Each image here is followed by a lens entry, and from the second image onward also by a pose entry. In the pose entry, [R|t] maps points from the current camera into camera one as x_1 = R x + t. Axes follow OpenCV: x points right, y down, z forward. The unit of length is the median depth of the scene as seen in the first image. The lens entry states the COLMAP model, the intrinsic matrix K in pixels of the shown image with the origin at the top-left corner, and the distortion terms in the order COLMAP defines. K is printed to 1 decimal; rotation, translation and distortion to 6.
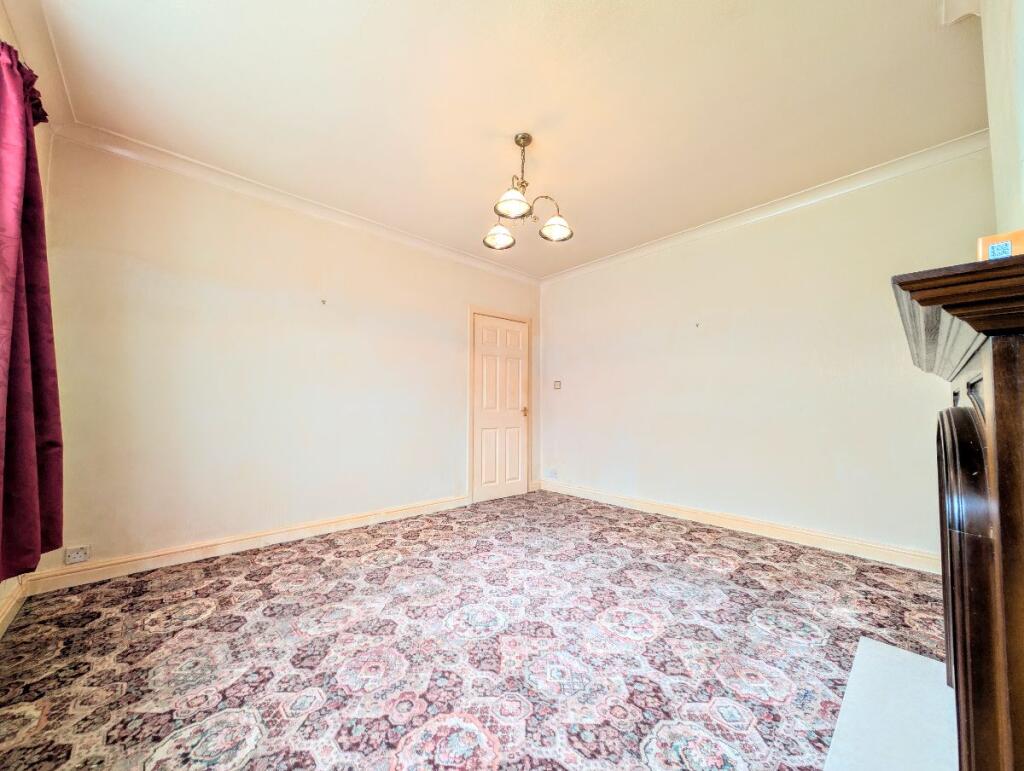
lens RADIAL K [[385.6, 0, 513.3], [0, 385.6, 391.5], [0, 0, 1]] dist [0.001615, 0.000341]
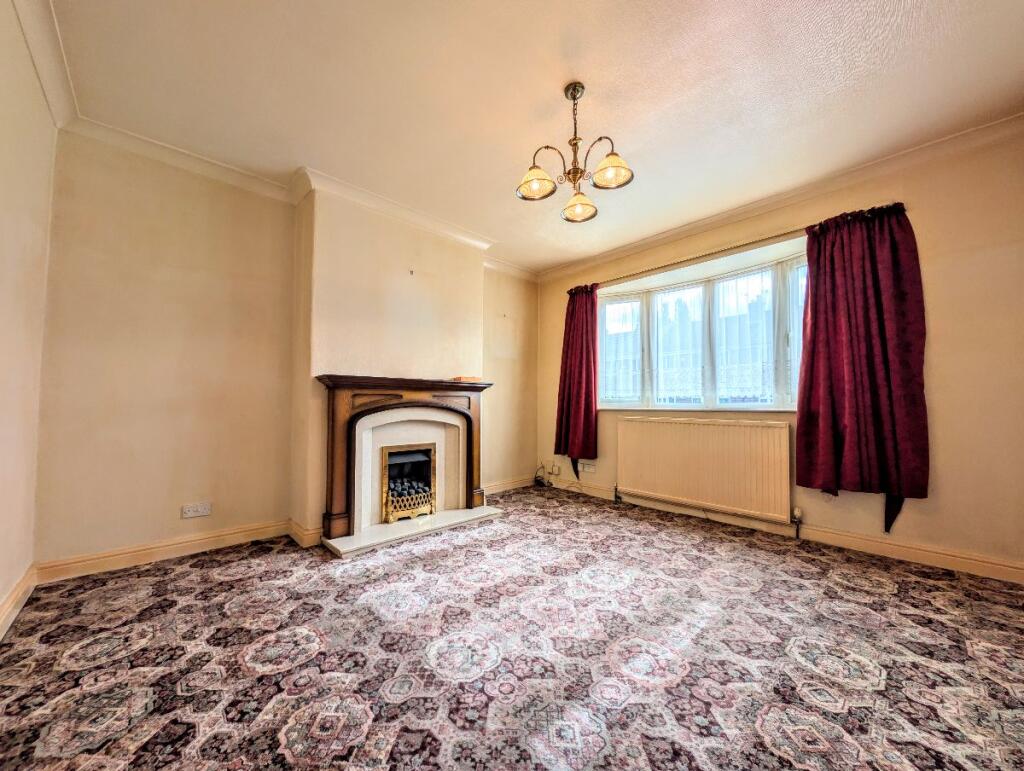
lens RADIAL K [[385.6, 0, 513.3], [0, 385.6, 391.5], [0, 0, 1]] dist [0.001615, 0.000341]
pose [[-0.999969, -0.004495, -0.006429, 0.171351], [-0.003993, 0.997100, -0.076002, 0.087615], [0.006752, -0.075974, -0.997087, 1.878494]]
